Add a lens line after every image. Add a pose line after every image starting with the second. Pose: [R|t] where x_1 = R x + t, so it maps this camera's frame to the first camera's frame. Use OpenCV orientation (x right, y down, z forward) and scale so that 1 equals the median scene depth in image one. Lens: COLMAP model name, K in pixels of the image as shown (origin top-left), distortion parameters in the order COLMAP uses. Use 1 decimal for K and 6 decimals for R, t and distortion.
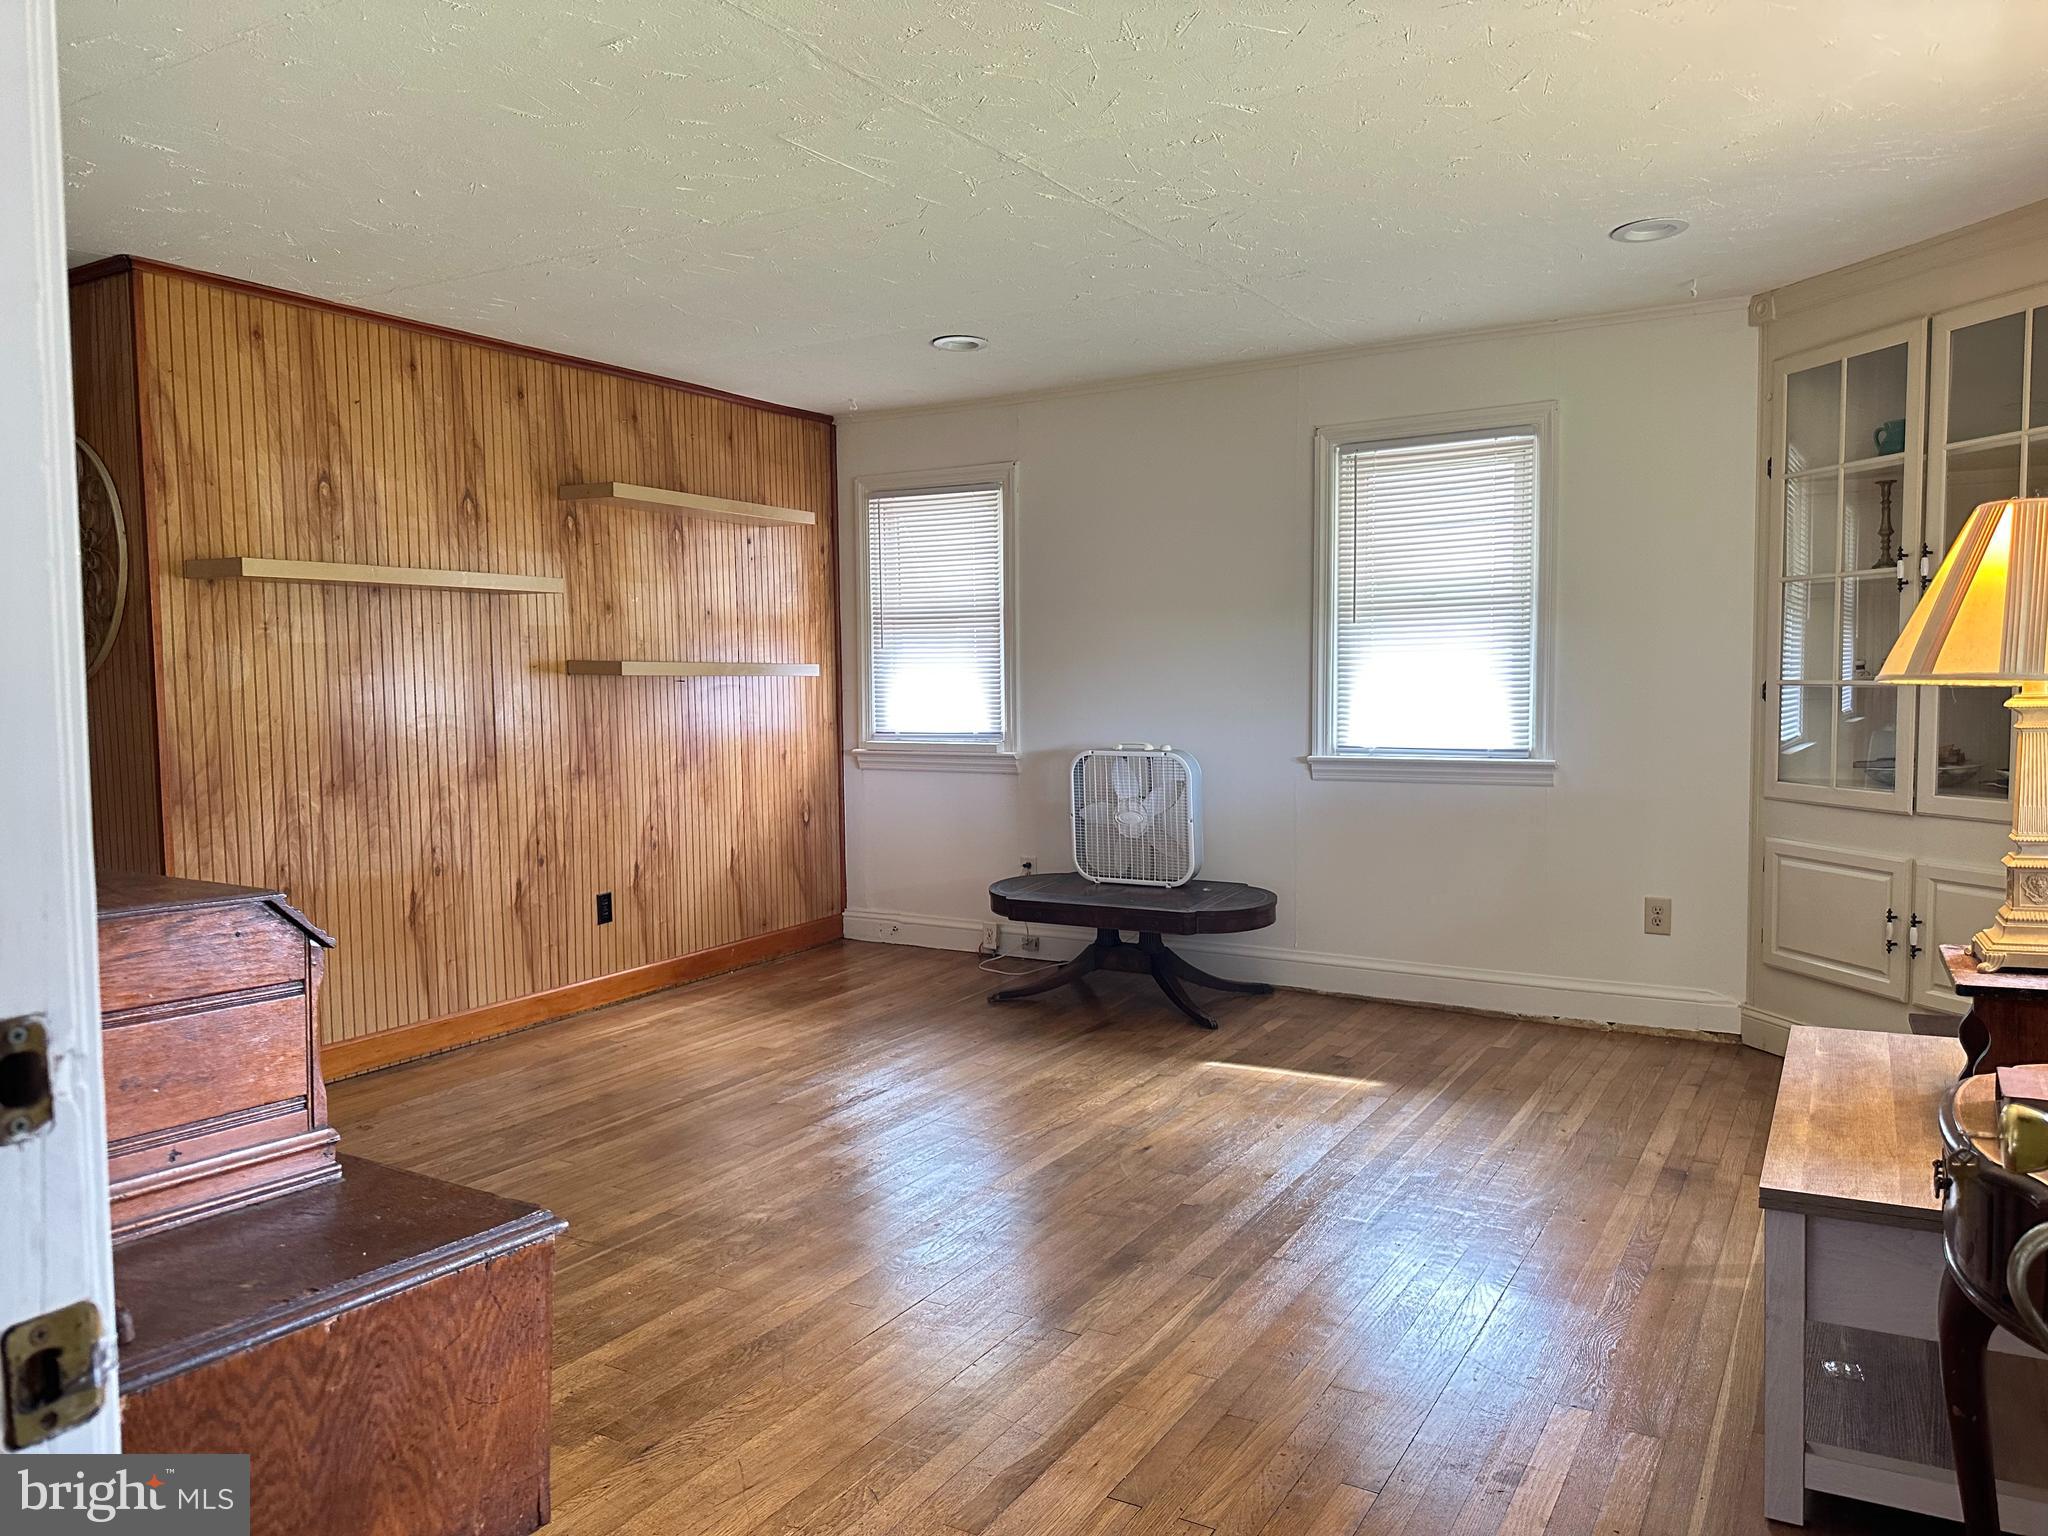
lens RADIAL K [[1413.4, 0, 1016.4], [0, 1413.4, 774.4], [0, 0, 1]] dist [-0.006258, -0.009268]
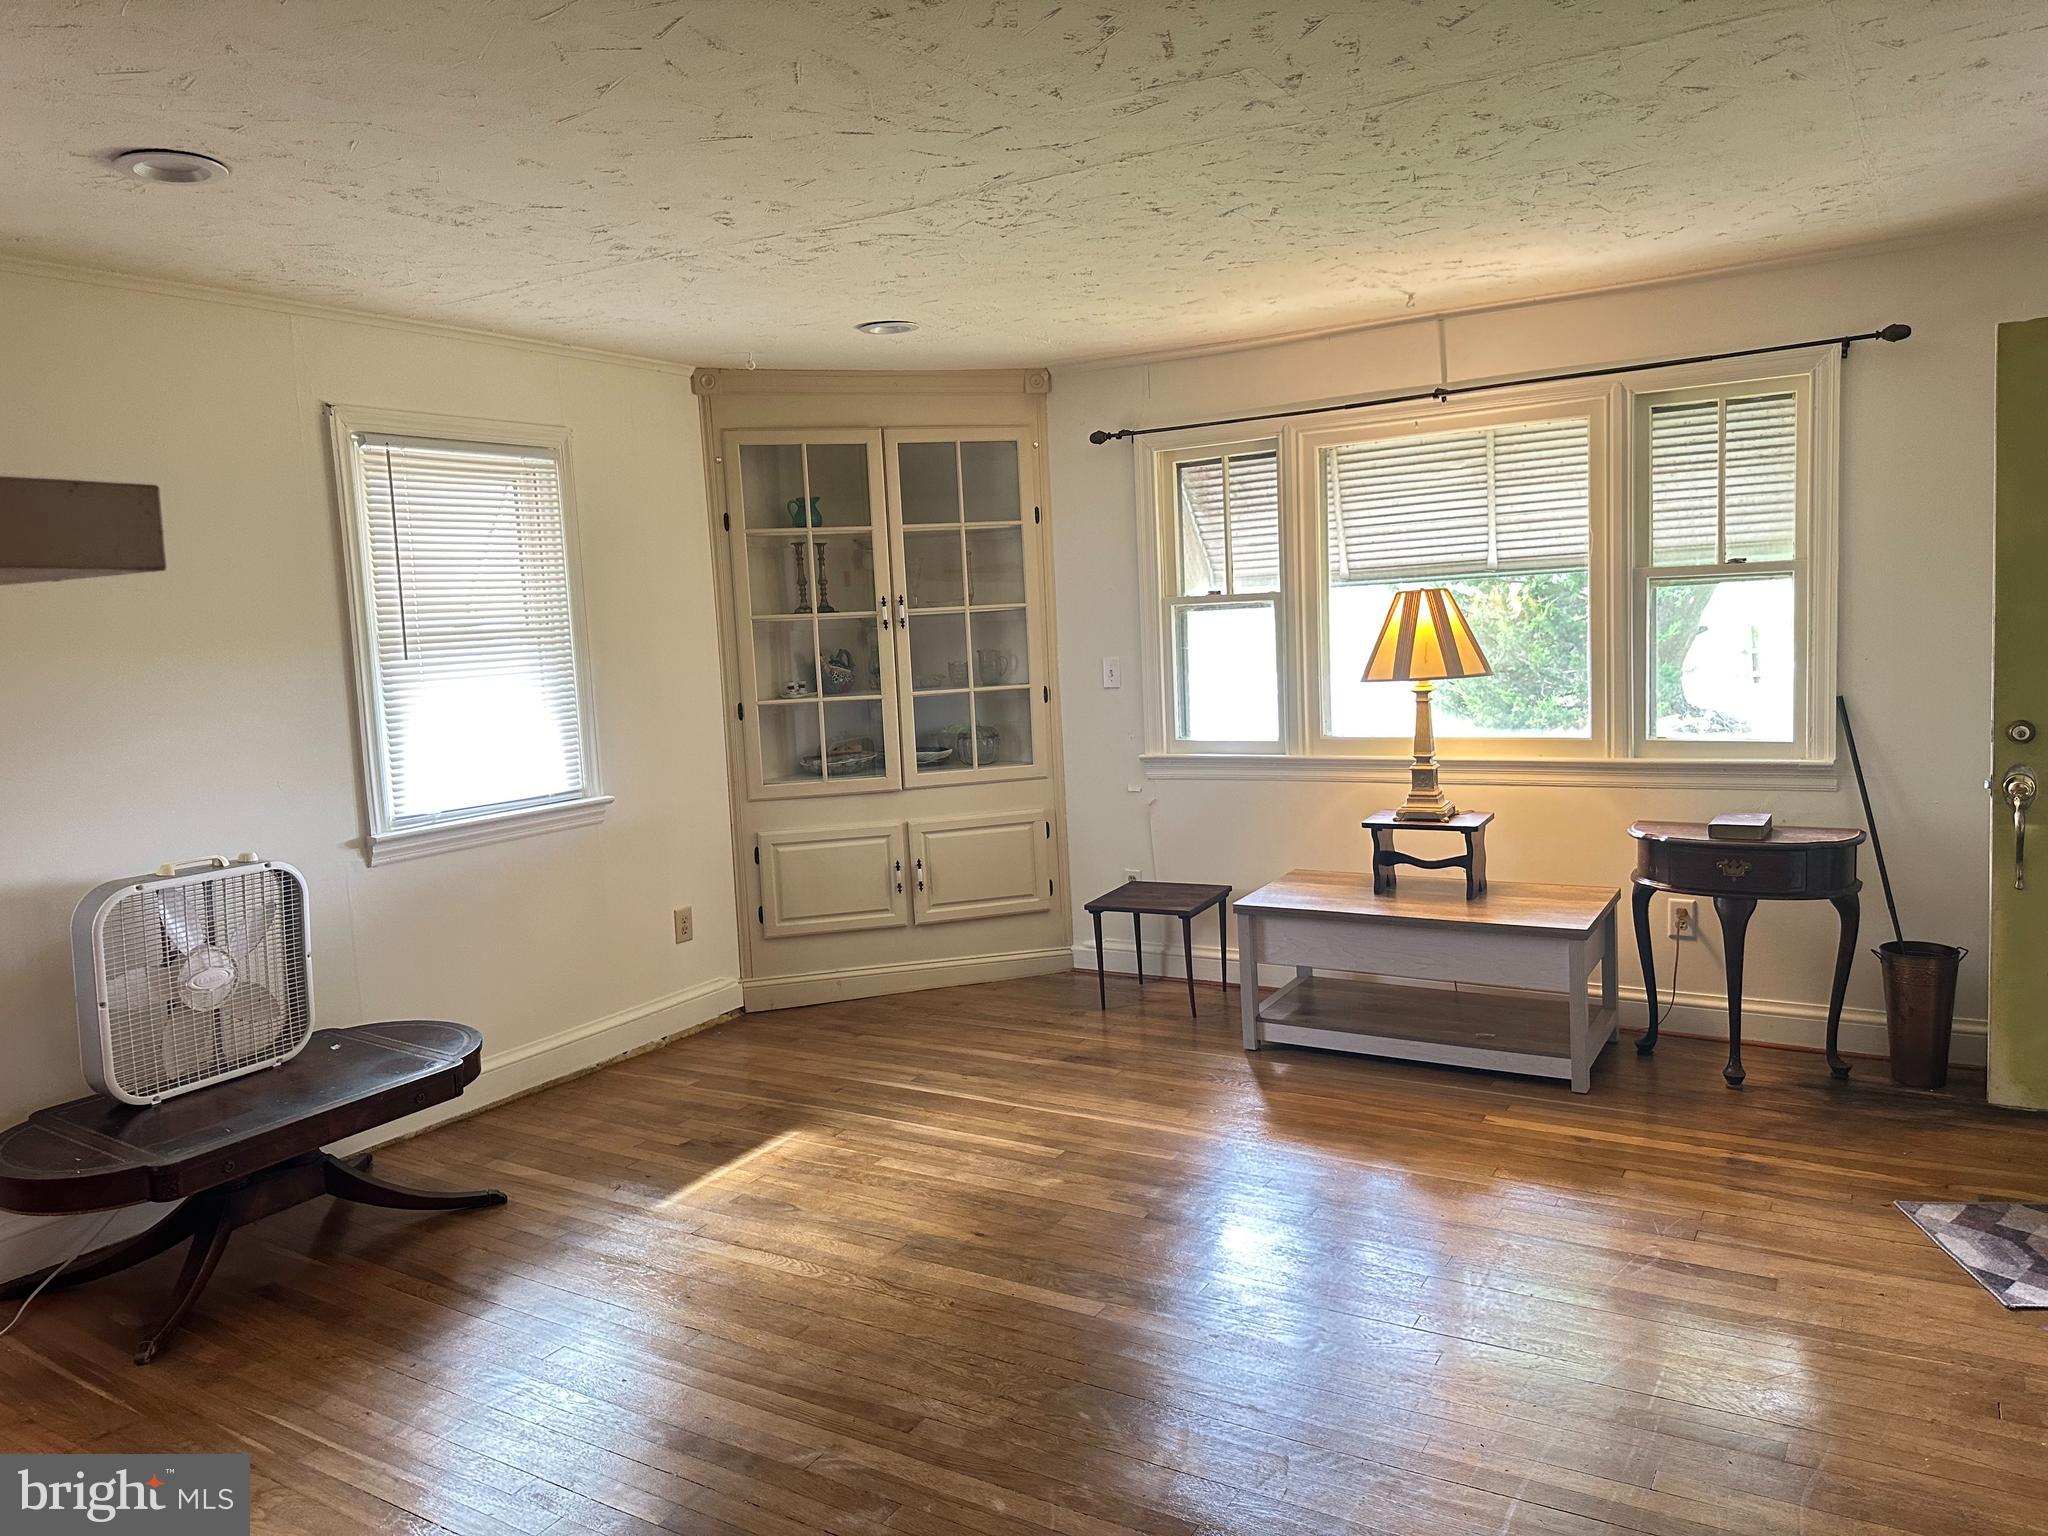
lens RADIAL K [[1413.4, 0, 1015.8], [0, 1413.4, 761.7], [0, 0, 1]] dist [-0.006258, -0.009268]
pose [[0.001814, -0.090094, 0.995932, -0.657341], [0.116580, 0.989161, 0.089269, -0.097036], [-0.993180, 0.115944, 0.012298, 0.773895]]
